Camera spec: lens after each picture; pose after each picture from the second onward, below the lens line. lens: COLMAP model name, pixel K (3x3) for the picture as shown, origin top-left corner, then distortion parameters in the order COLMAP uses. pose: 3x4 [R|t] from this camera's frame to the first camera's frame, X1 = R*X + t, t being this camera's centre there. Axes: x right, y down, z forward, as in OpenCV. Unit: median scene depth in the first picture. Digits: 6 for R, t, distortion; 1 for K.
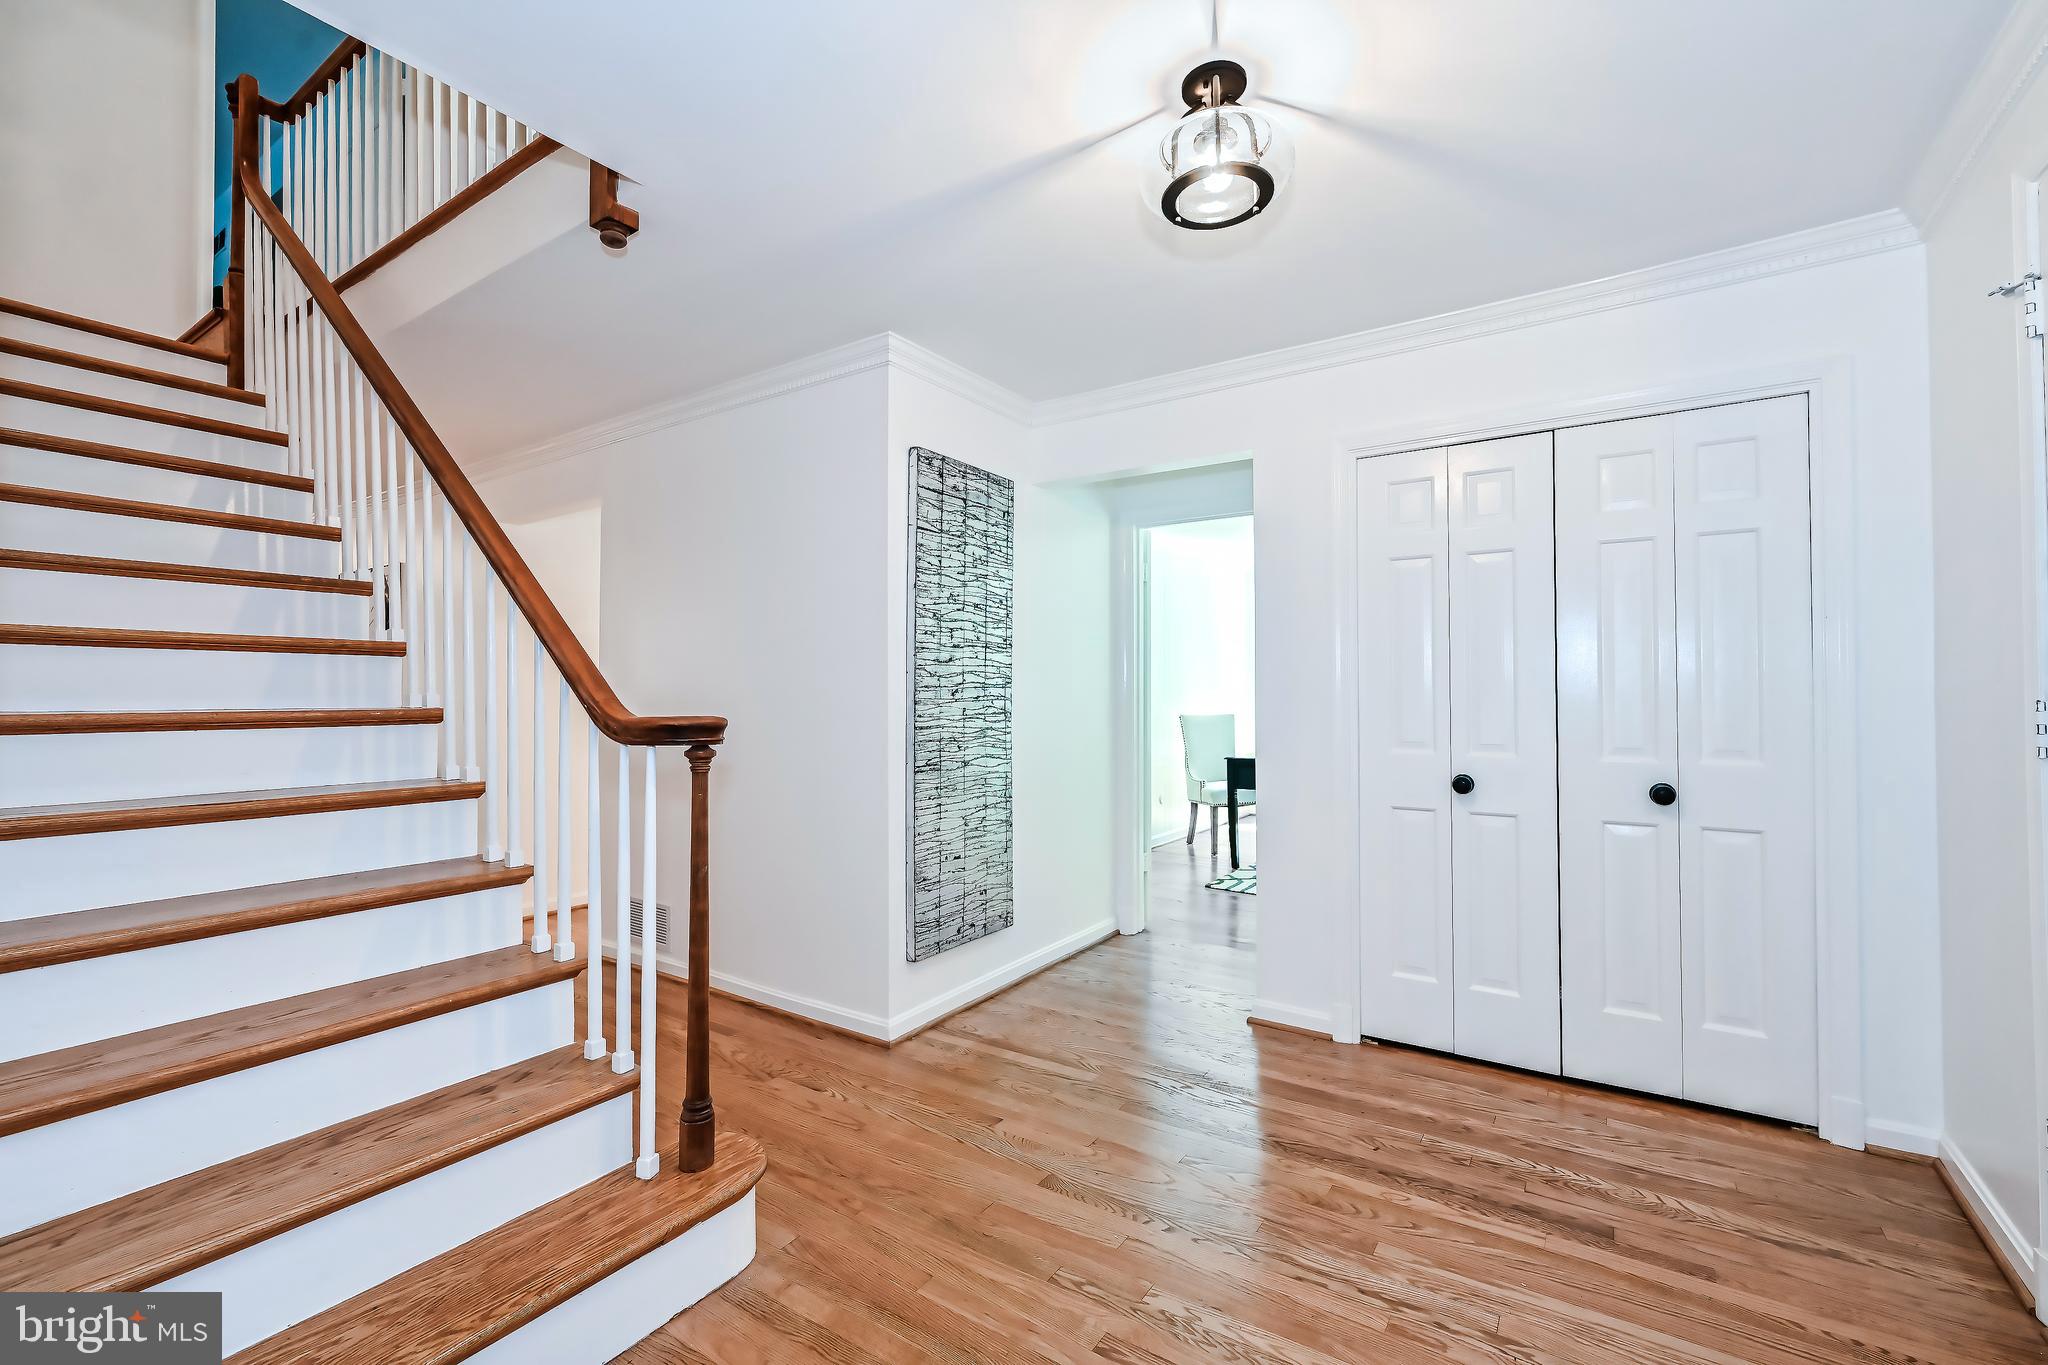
lens RADIAL K [[871.7, 0, 1020.6], [0, 871.7, 672.7], [0, 0, 1]] dist [0.001436, 0.000434]
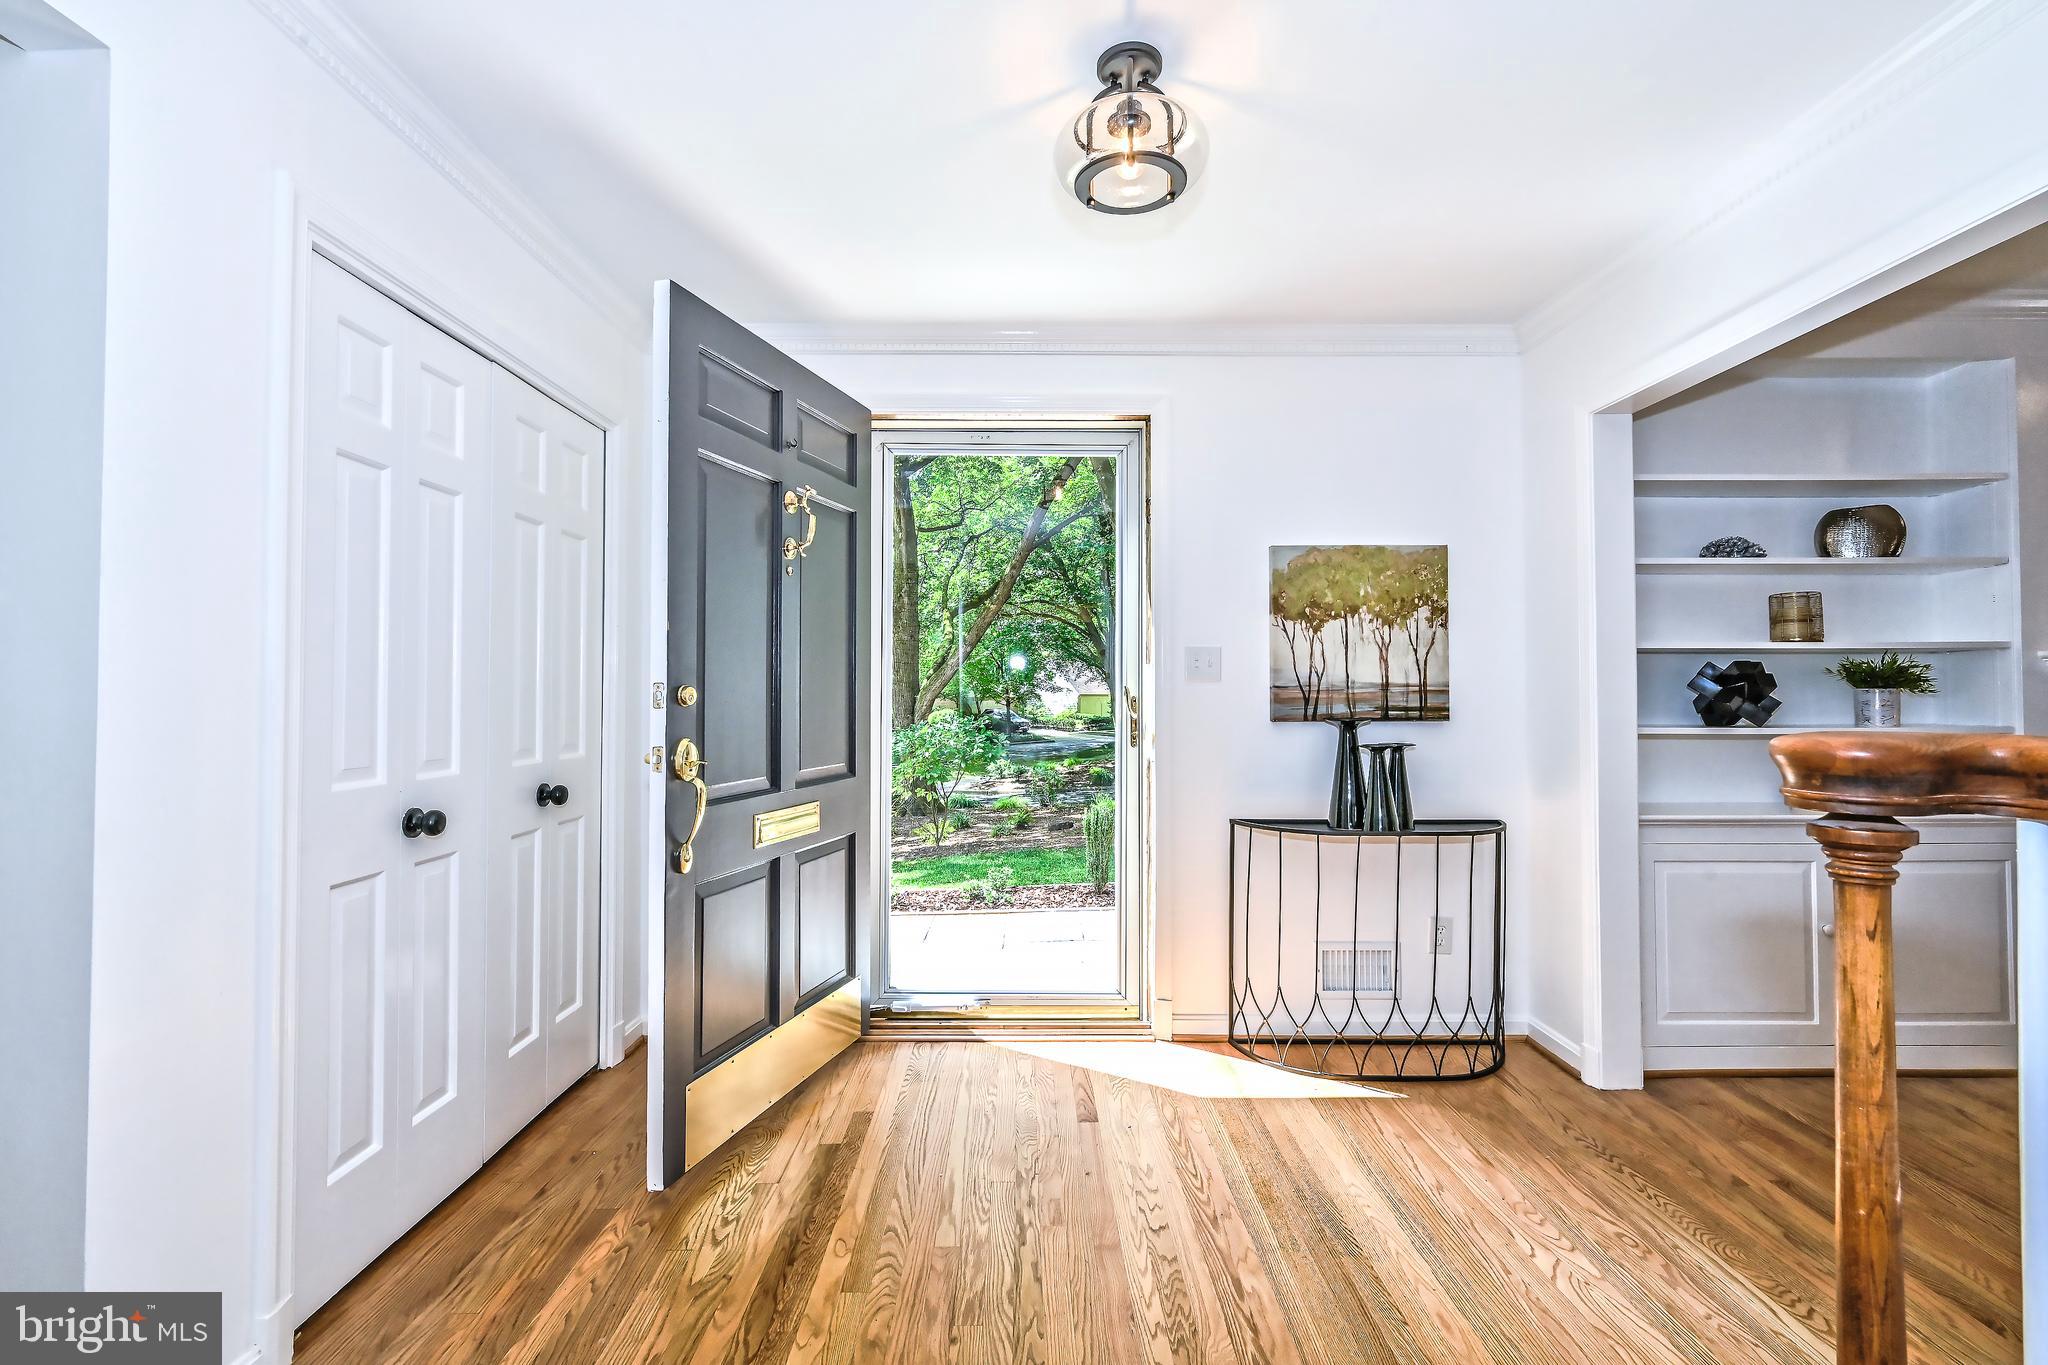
lens RADIAL K [[871.7, 0, 1020.6], [0, 871.7, 672.7], [0, 0, 1]] dist [0.001436, 0.000434]
pose [[-0.562481, 0.018068, 0.826612, -0.432574], [-0.017220, 0.999288, -0.033560, 0.037769], [-0.826631, -0.033111, -0.561770, 1.388446]]
